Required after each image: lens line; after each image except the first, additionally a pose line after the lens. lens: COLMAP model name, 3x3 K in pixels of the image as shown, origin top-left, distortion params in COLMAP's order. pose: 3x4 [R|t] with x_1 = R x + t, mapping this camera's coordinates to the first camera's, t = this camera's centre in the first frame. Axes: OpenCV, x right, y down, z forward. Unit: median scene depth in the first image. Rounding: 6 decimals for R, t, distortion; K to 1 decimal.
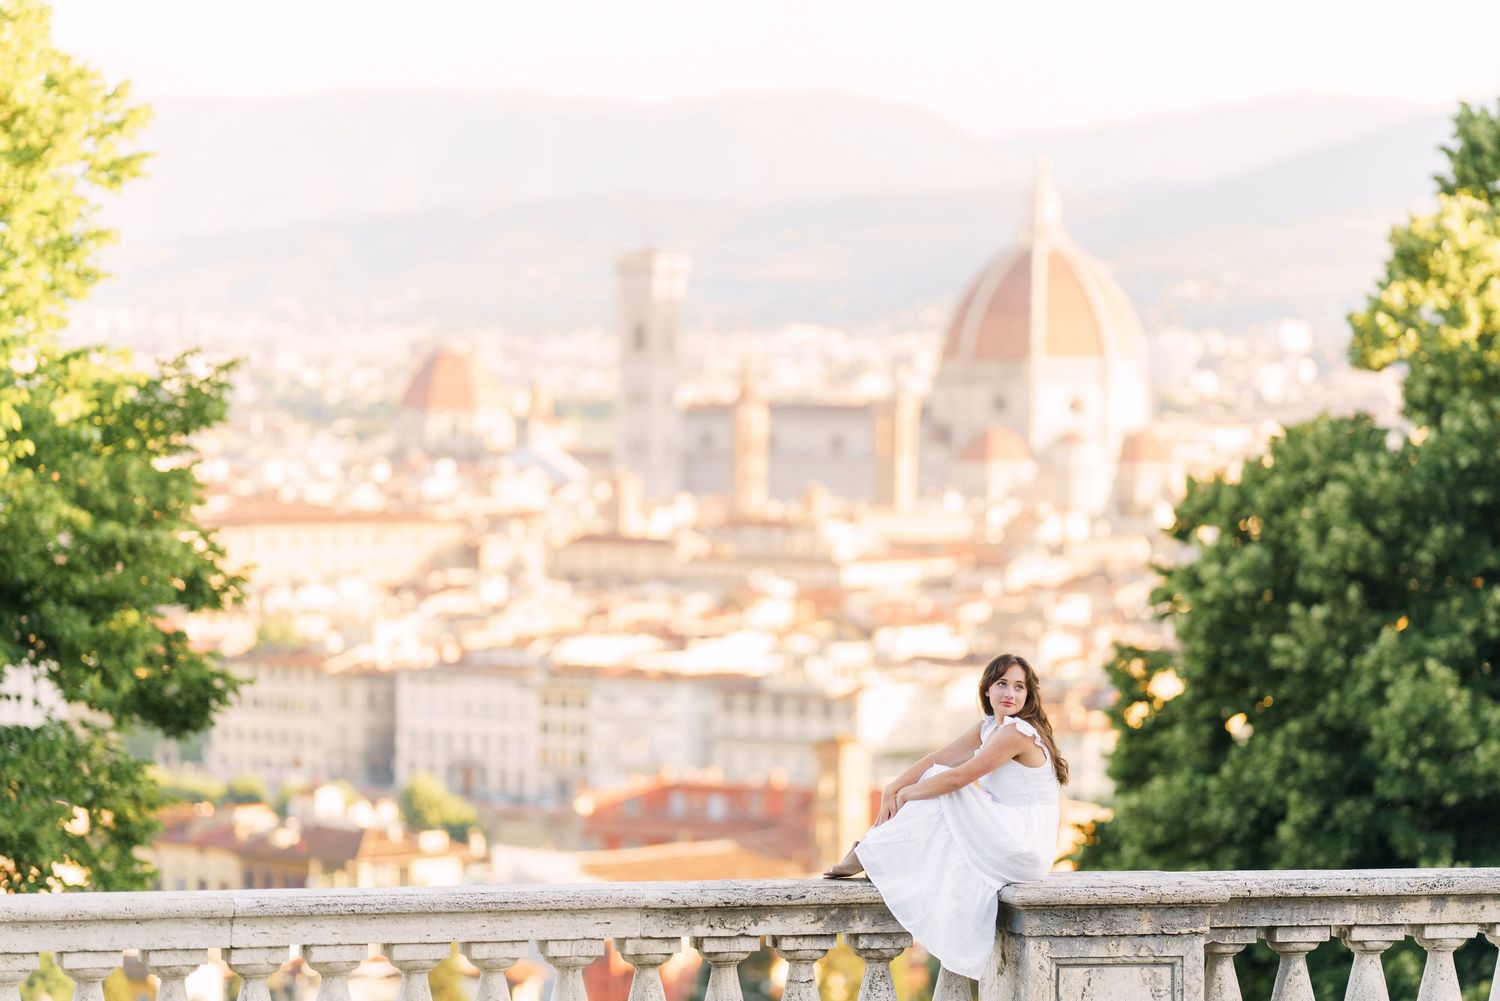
lens RADIAL K [[5965.0, 0, 757.6], [0, 5965.0, 445.7], [0, 0, 1]] dist [0.255708, 1.661047]
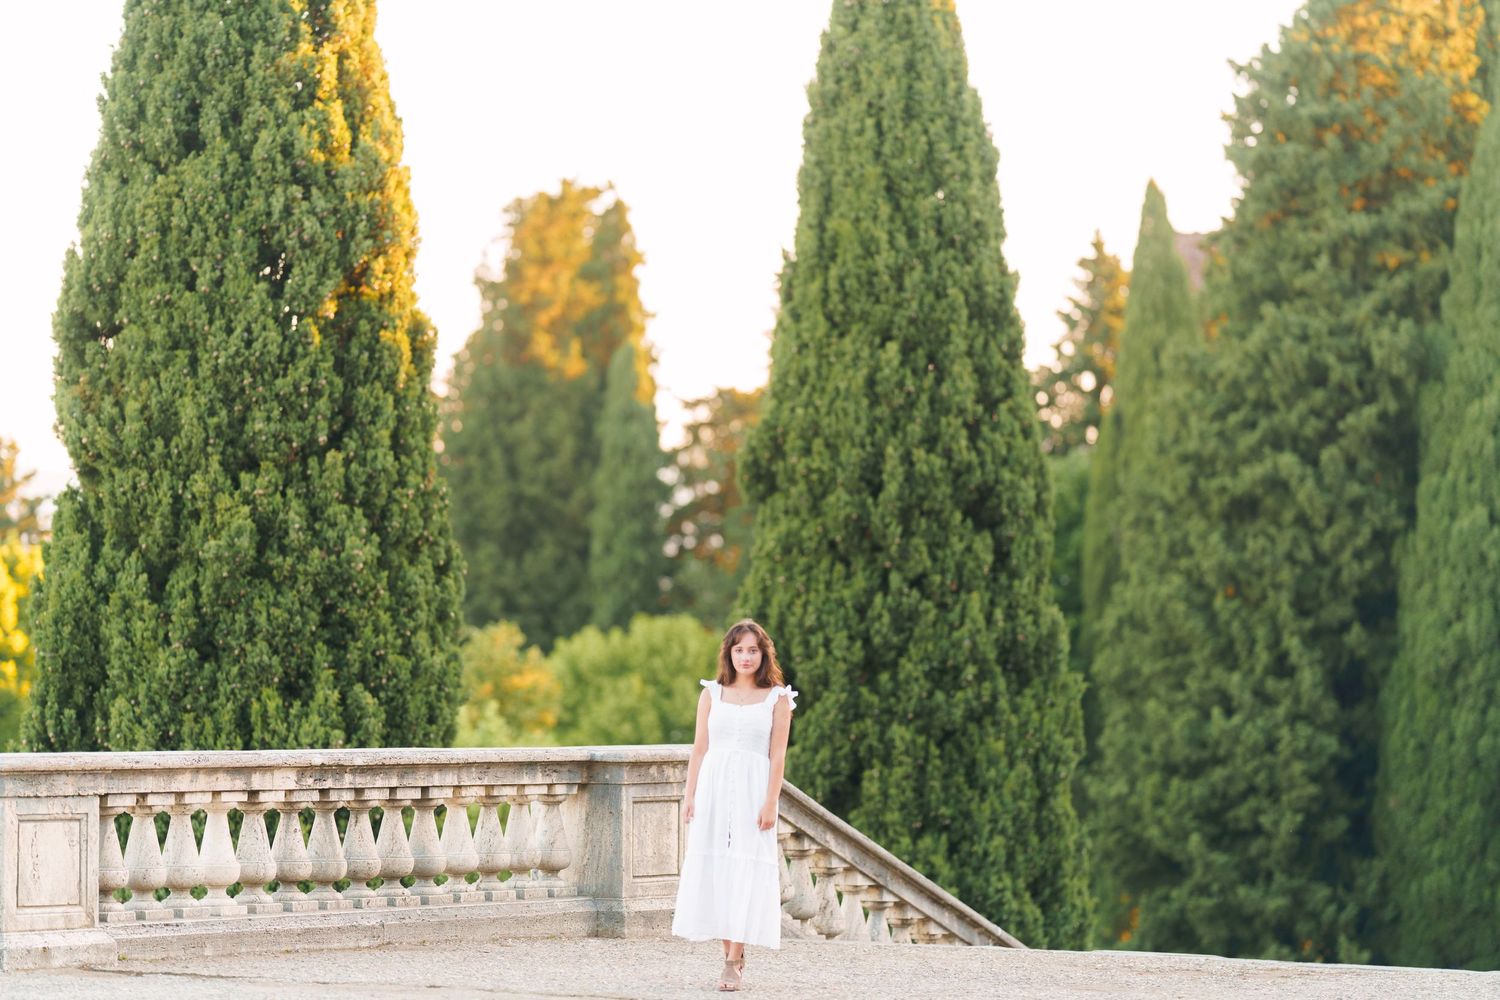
lens RADIAL K [[5796.9, 0, 750.0], [0, 5796.9, 500.0], [0, 0, 1]] dist [0.355409, -2.395771]
pose [[0.726021, 0.018859, 0.687414, -0.256125], [0.012932, 0.999073, -0.041067, 0.027611], [-0.687551, 0.038705, 0.725104, 0.008070]]
